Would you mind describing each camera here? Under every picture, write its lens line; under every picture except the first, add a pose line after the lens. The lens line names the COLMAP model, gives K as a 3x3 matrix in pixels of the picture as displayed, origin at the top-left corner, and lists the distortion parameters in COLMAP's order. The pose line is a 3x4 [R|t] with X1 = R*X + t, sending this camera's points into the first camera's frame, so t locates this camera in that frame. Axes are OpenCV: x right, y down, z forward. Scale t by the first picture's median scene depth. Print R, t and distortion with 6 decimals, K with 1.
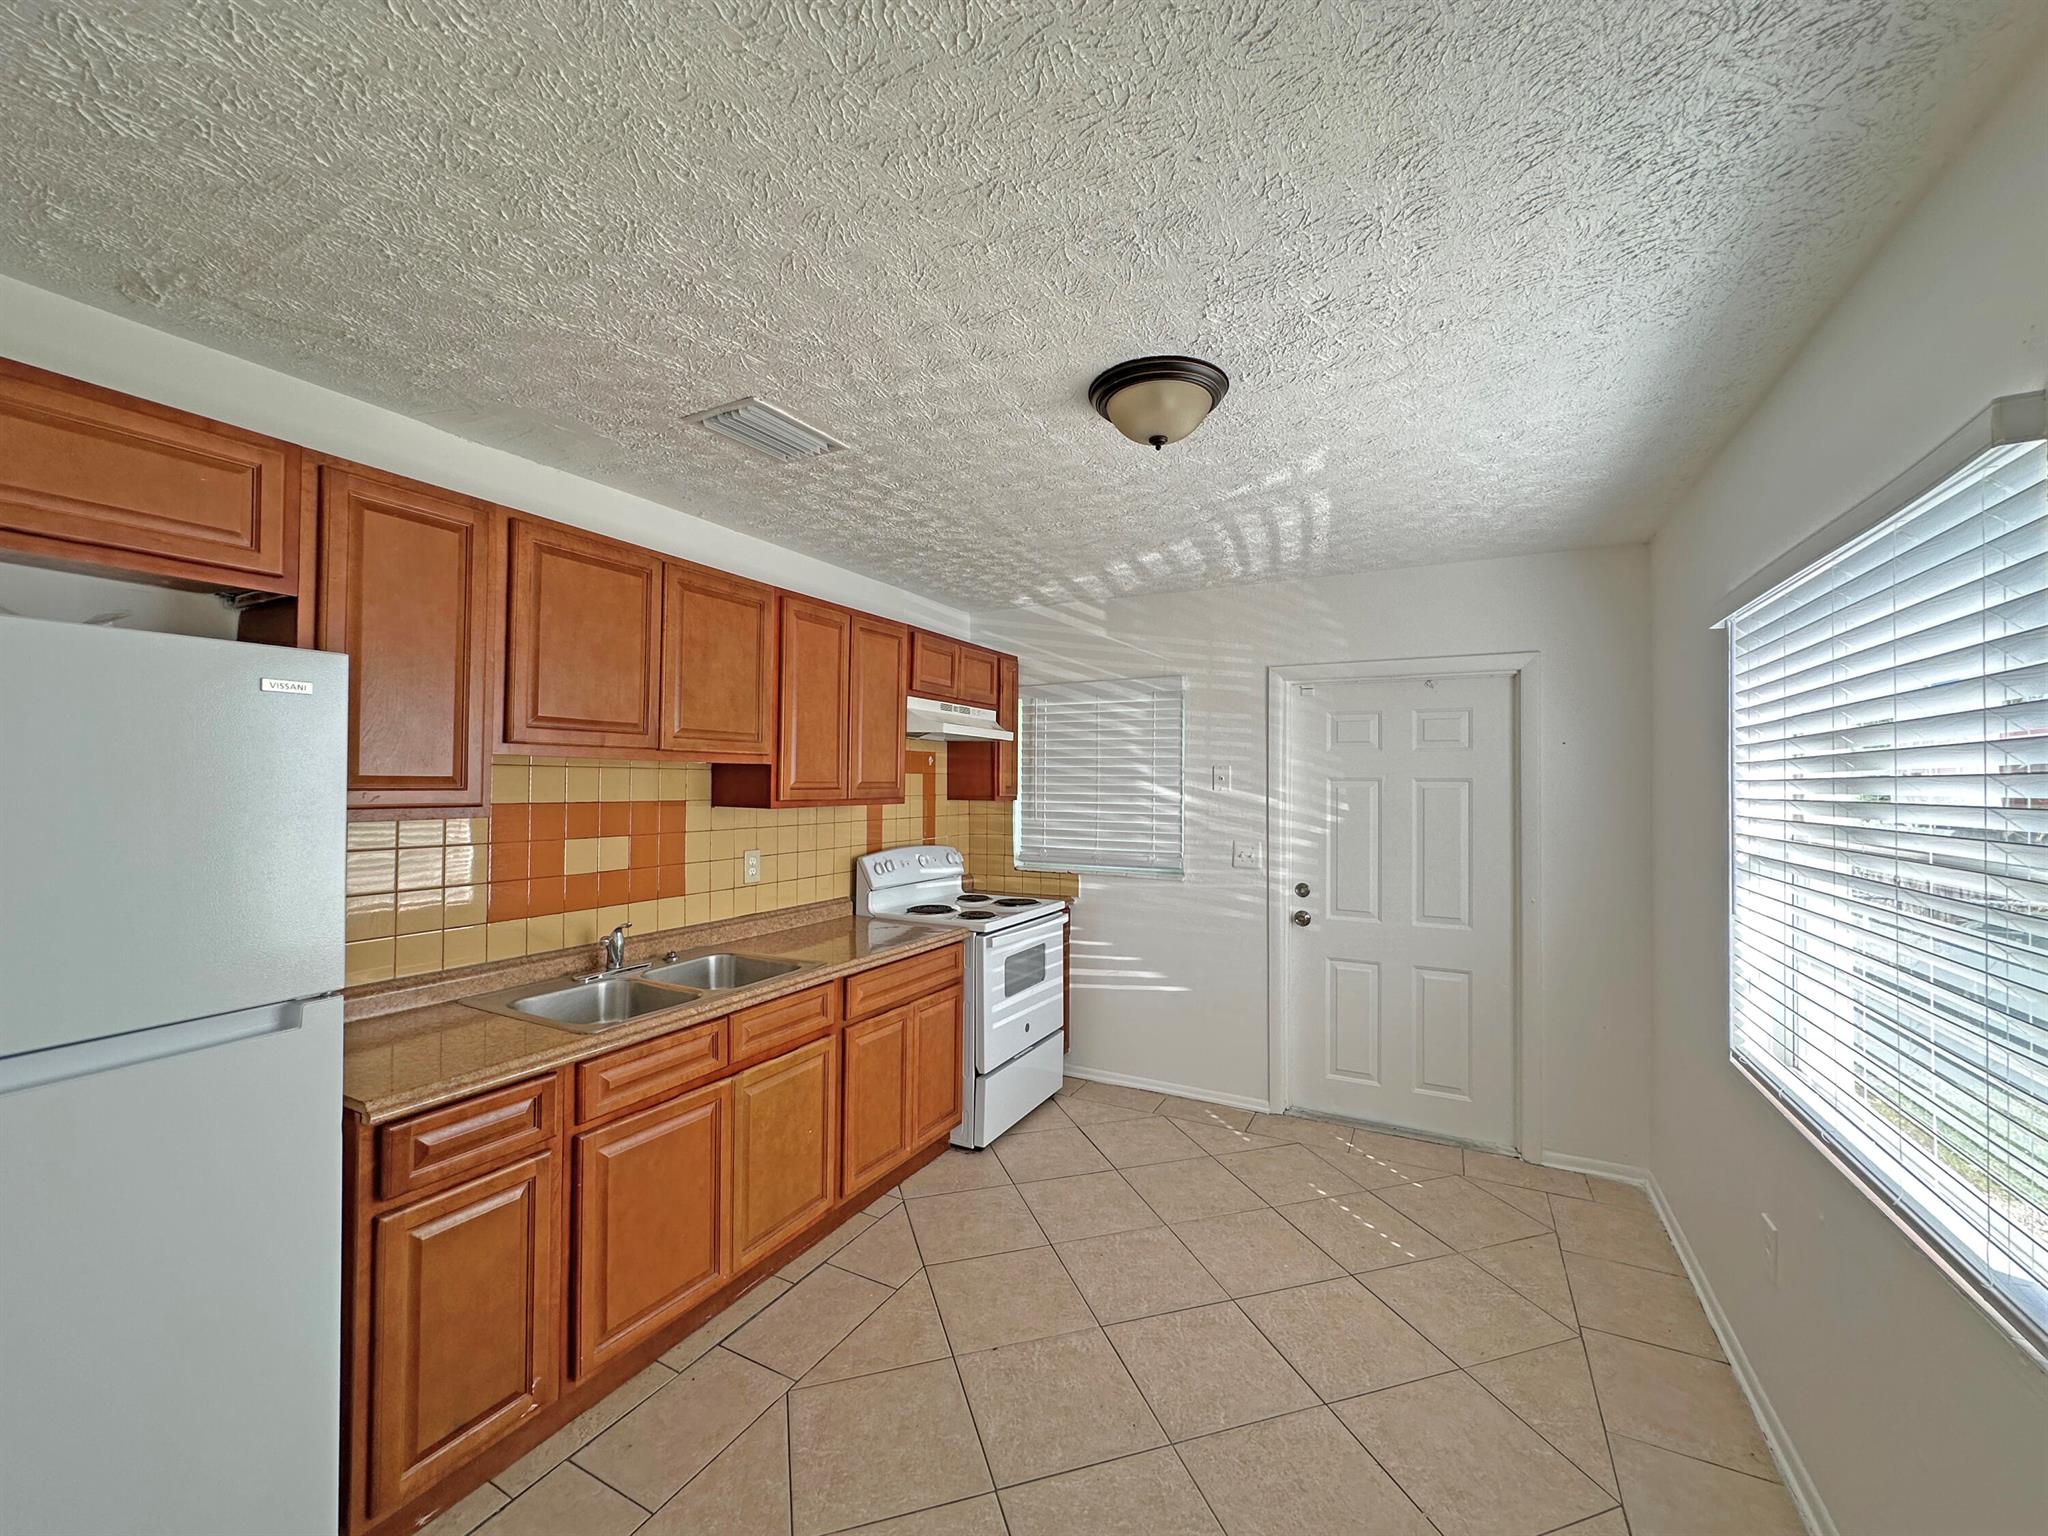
lens RADIAL K [[828.3, 0, 1017.2], [0, 828.3, 763.6], [0, 0, 1]] dist [-0.002573, -0.000260]
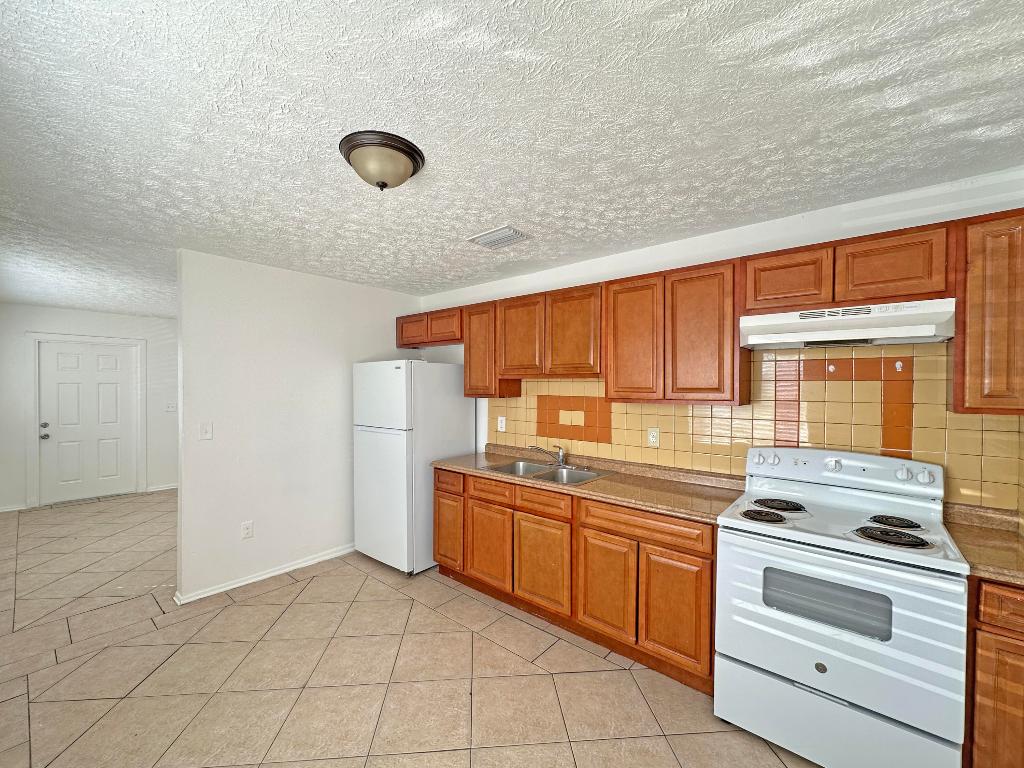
lens RADIAL K [[414.2, 0, 511.3], [0, 414.2, 391.4], [0, 0, 1]] dist [-0.002573, -0.000260]
pose [[-0.215798, 0.005655, -0.976422, 0.633377], [0.014768, 0.999888, 0.002527, 0.024460], [0.976326, -0.013874, -0.215857, 0.967424]]
